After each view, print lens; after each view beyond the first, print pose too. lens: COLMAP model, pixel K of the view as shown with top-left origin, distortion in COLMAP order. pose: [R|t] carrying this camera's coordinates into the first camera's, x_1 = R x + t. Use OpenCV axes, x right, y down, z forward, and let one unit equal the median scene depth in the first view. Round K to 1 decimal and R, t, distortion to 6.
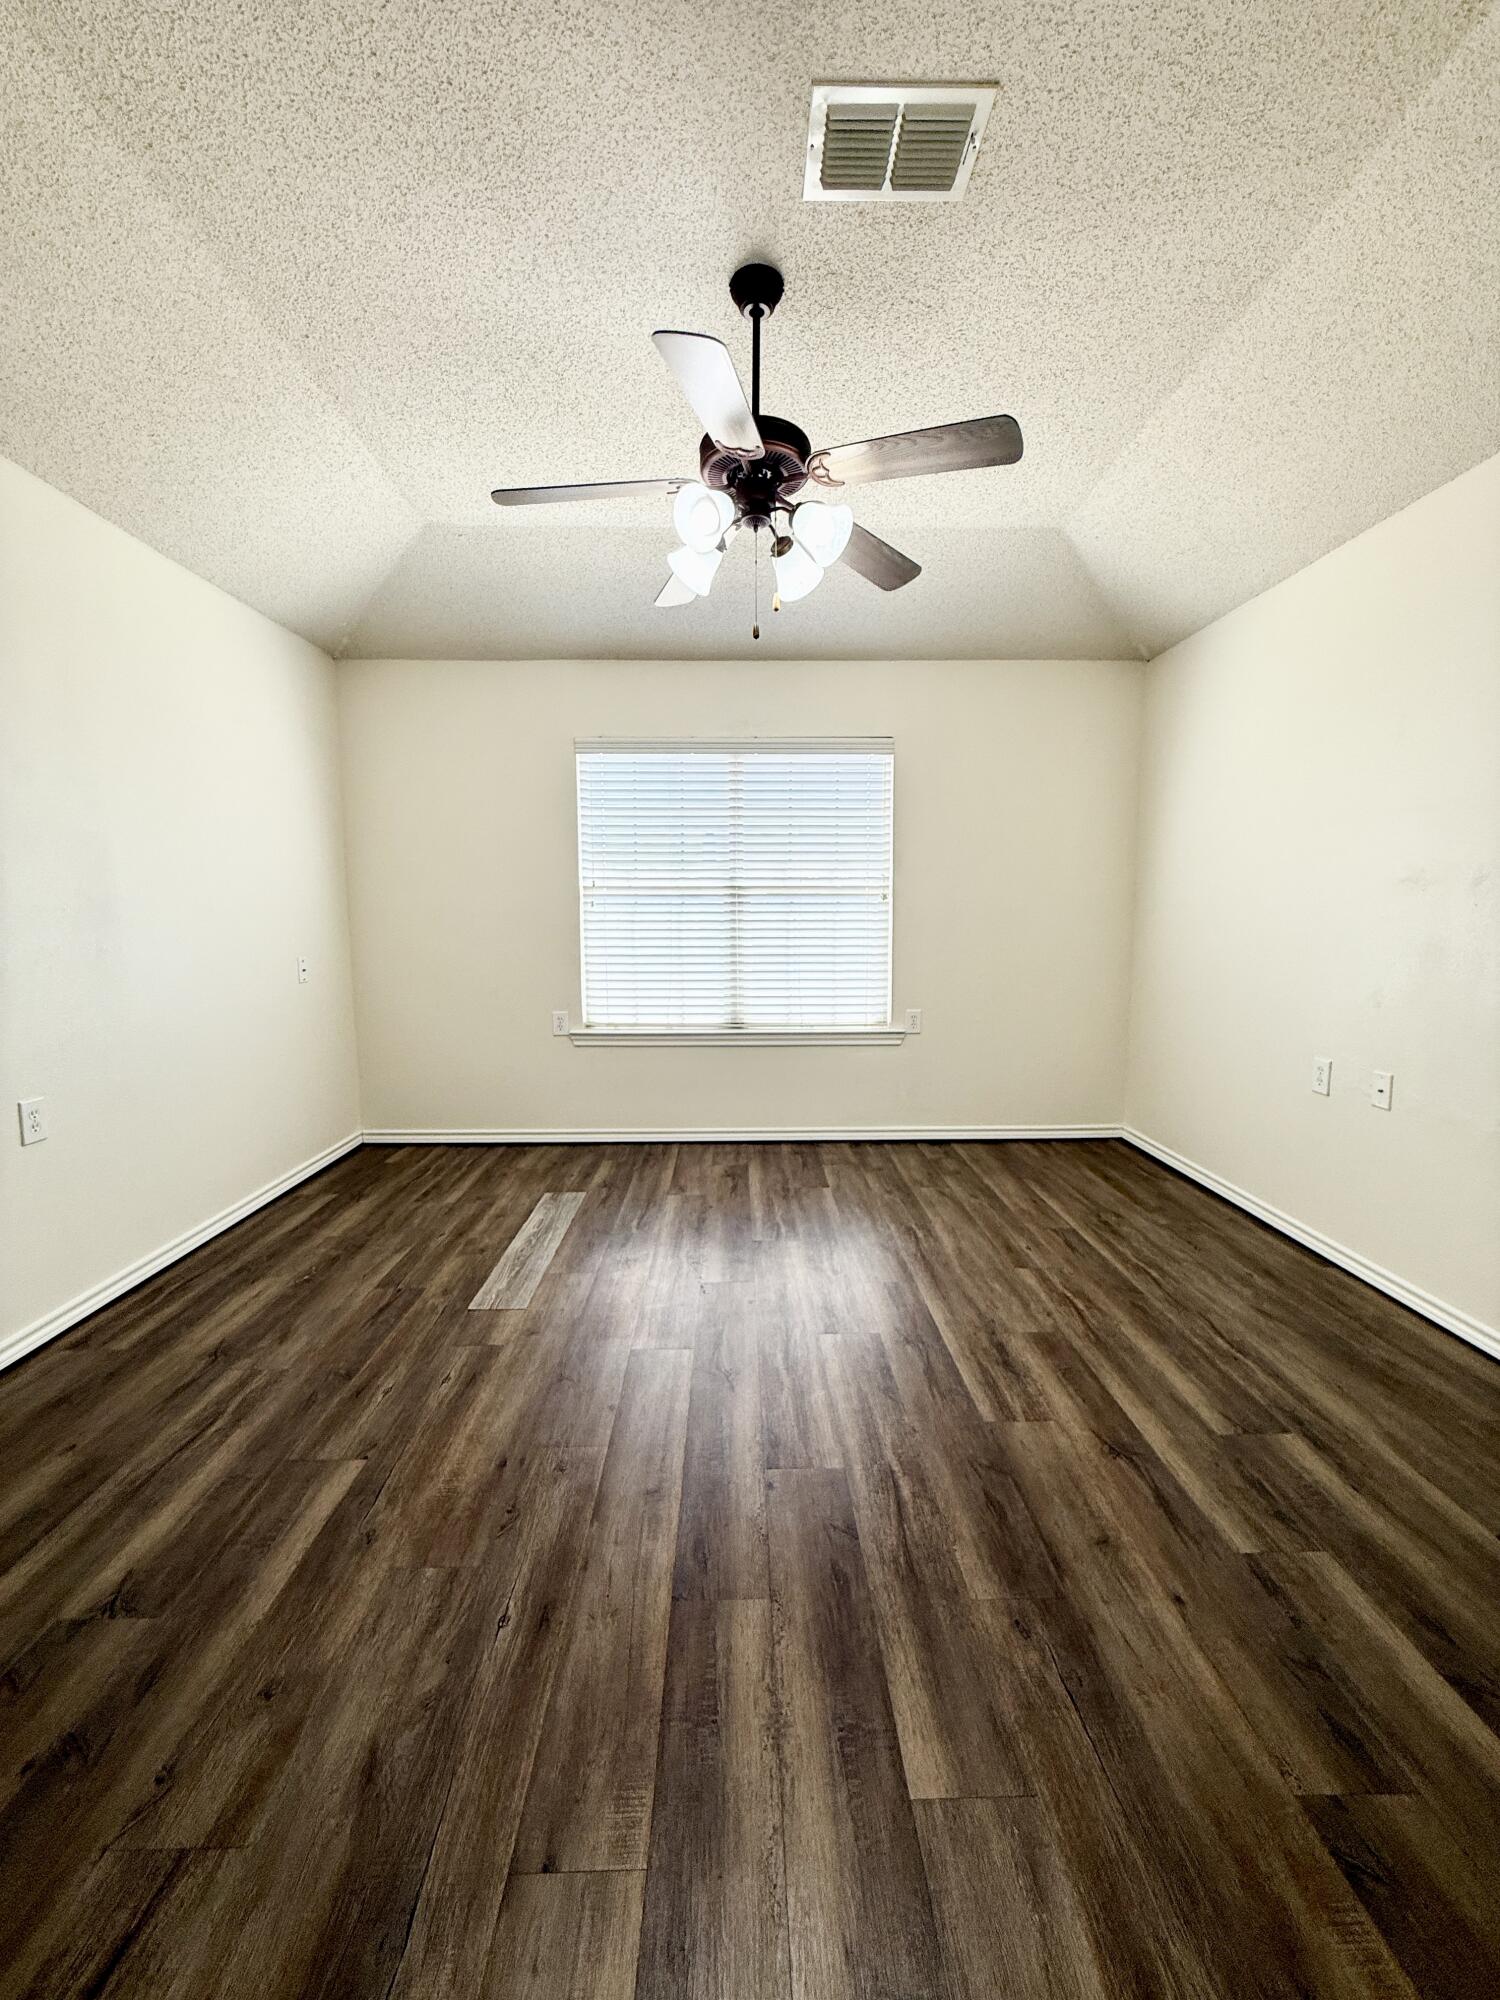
lens RADIAL K [[790.4, 0, 750.0], [0, 790.4, 1000.0], [0, 0, 1]] dist [-0.000335, -0.000067]
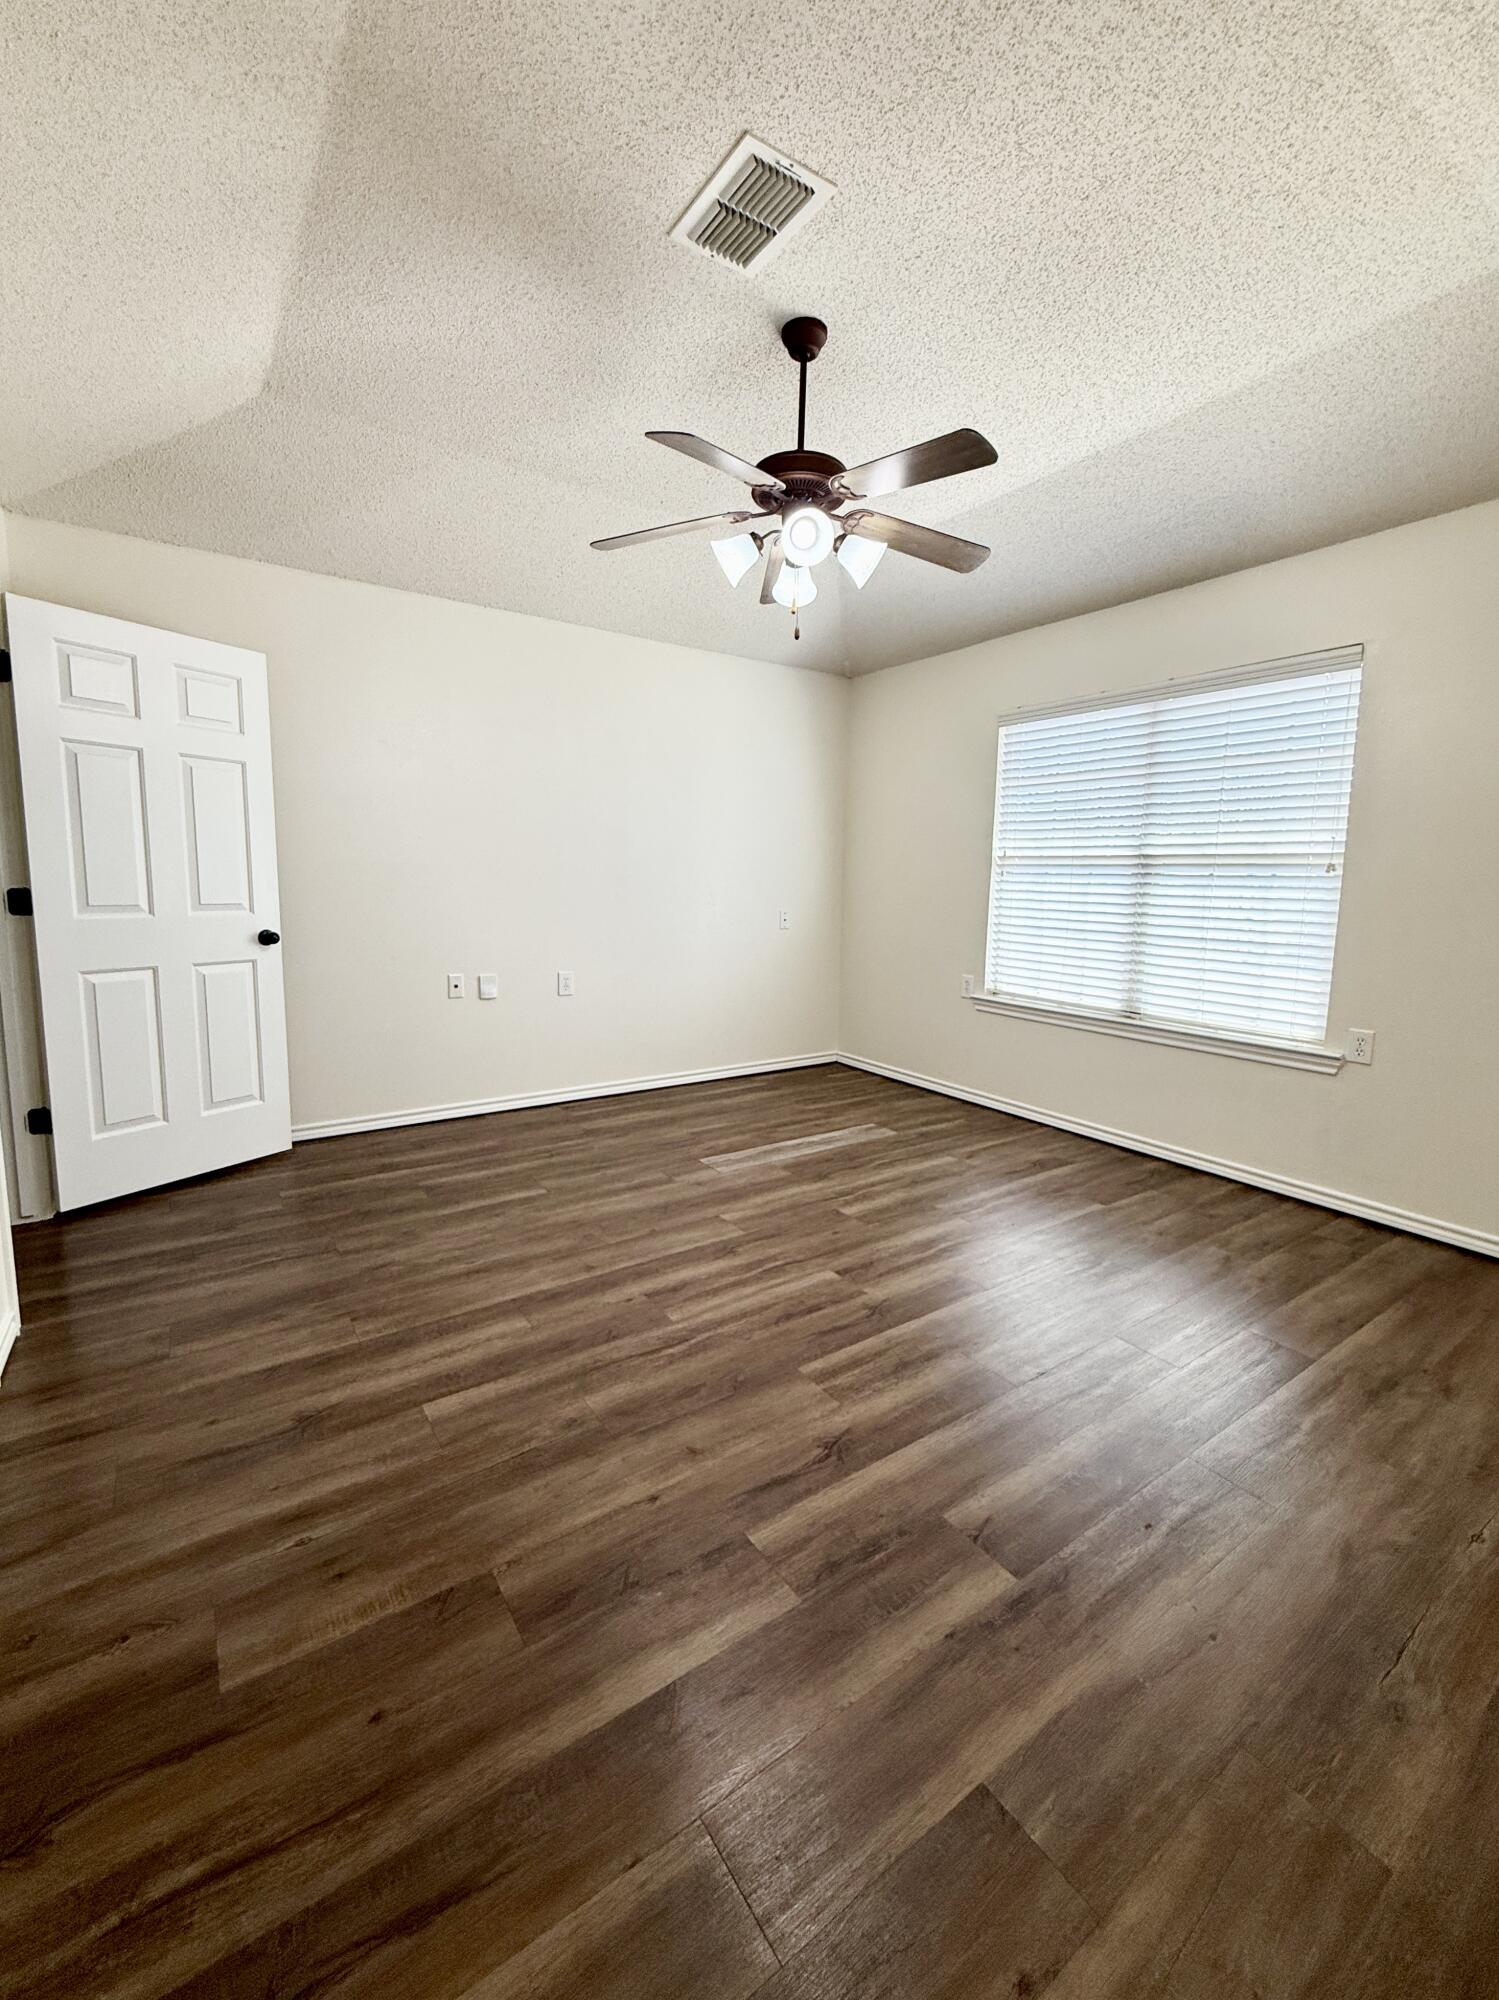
lens RADIAL K [[810.7, 0, 753.8], [0, 810.7, 989.1], [0, 0, 1]] dist [-0.002610, -0.000205]
pose [[0.560341, 0.126741, -0.818507, 0.782311], [-0.114120, 0.990612, 0.075265, -0.025456], [0.820362, 0.051234, 0.569545, 0.233373]]
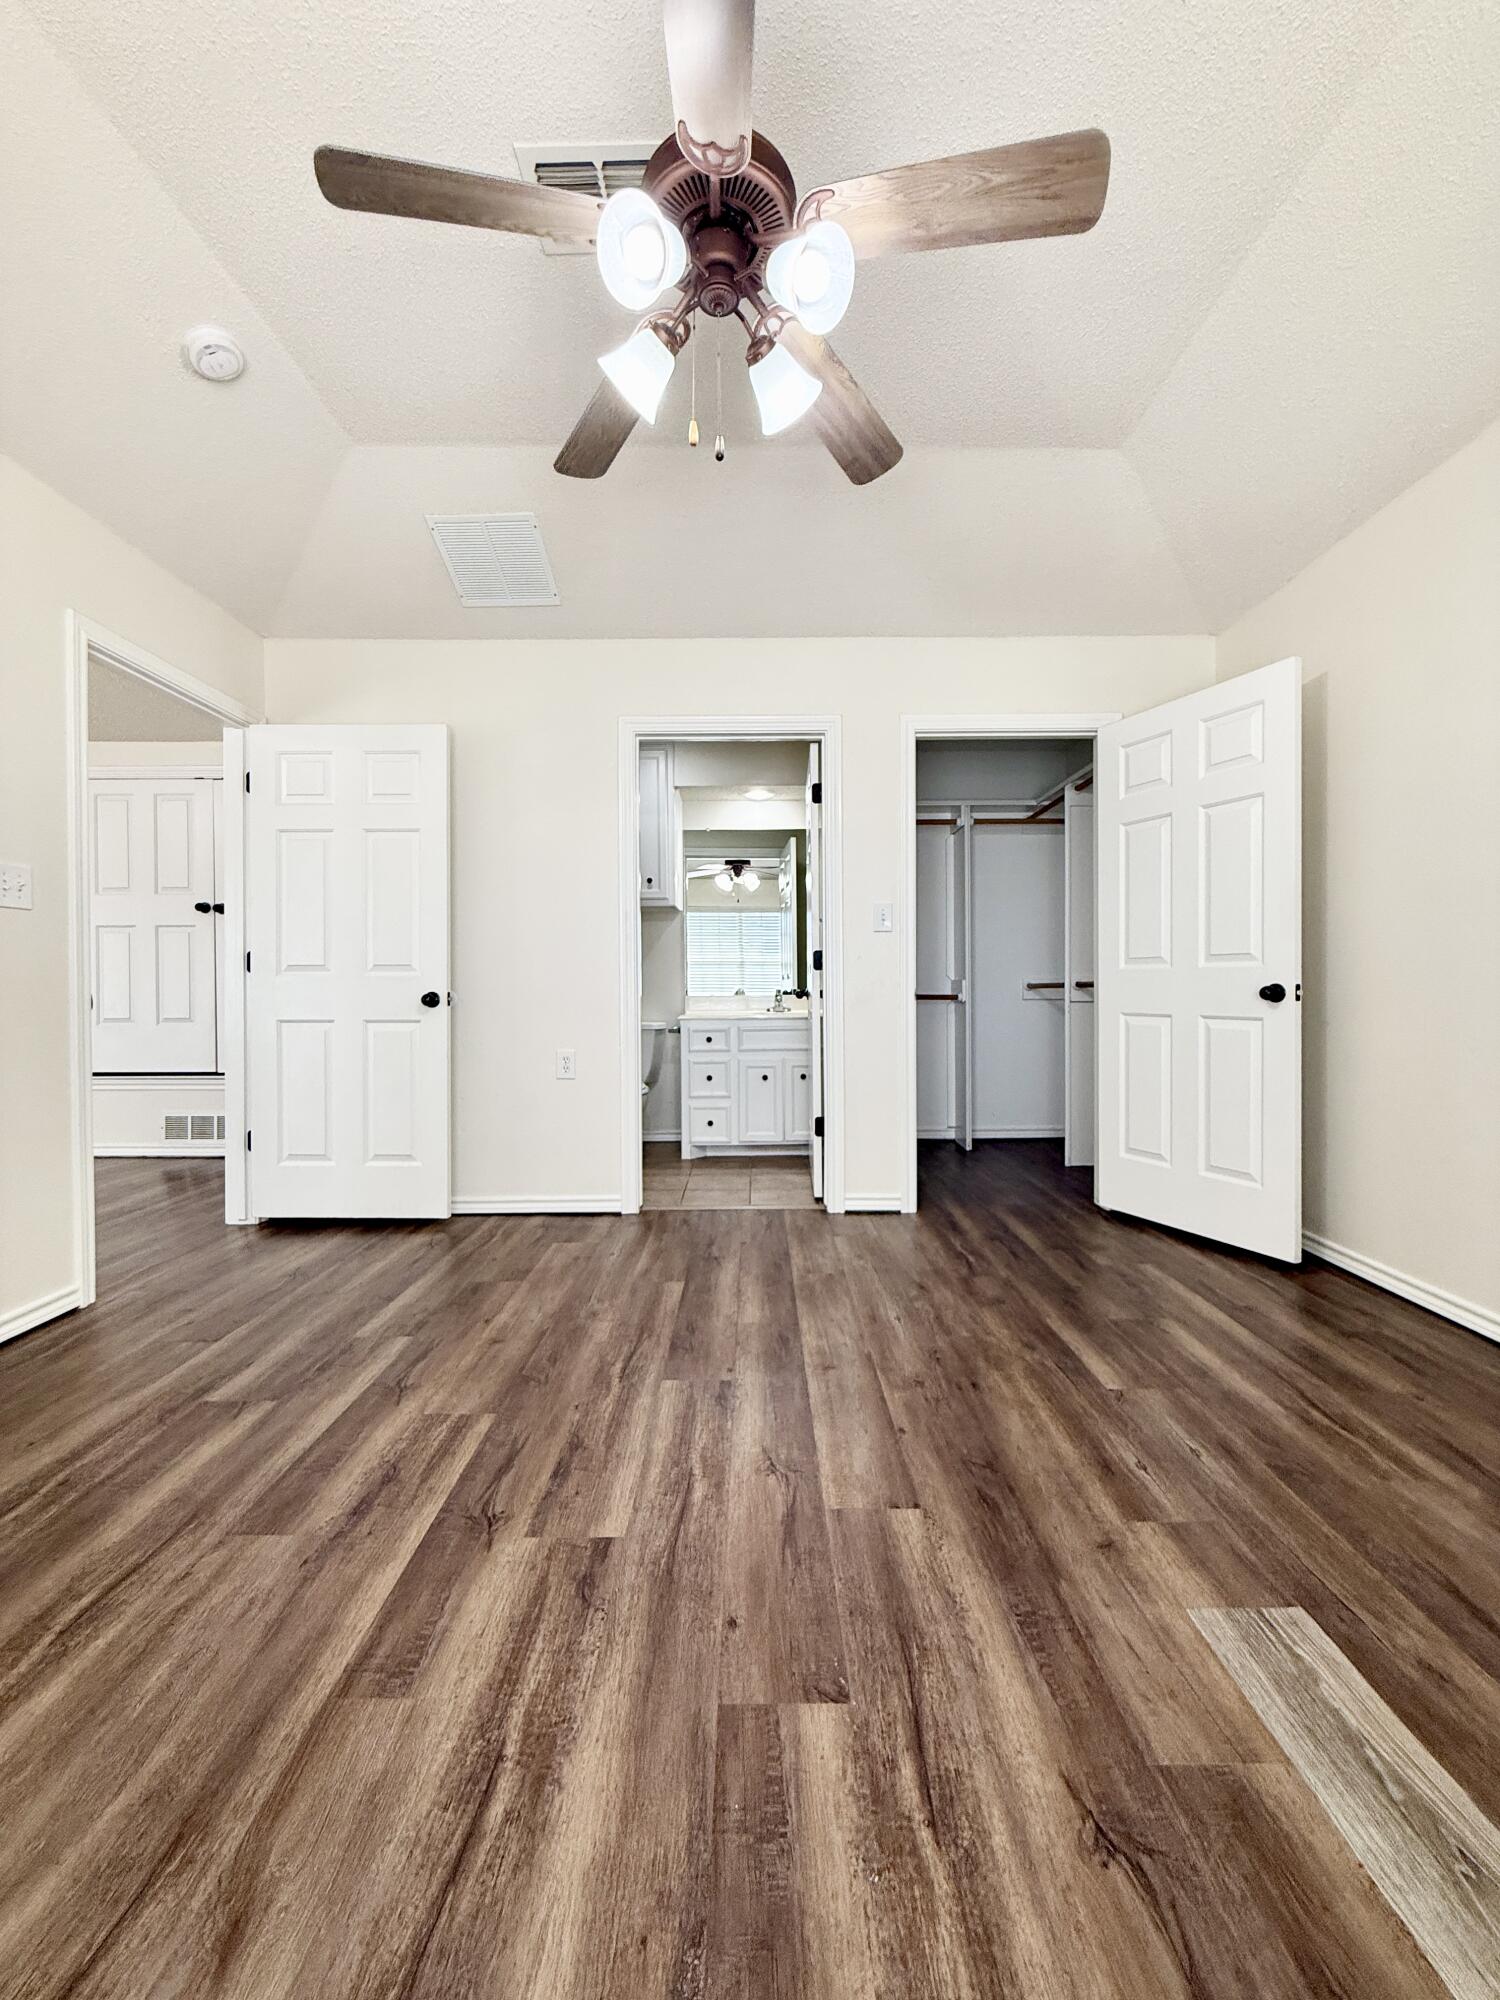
lens RADIAL K [[810.7, 0, 754.3], [0, 810.7, 989.1], [0, 0, 1]] dist [-0.002610, -0.000205]
pose [[-0.999772, 0.010363, 0.018696, -0.025303], [0.012393, 0.993636, 0.111951, -0.054106], [-0.017417, 0.112157, -0.993538, 1.381555]]
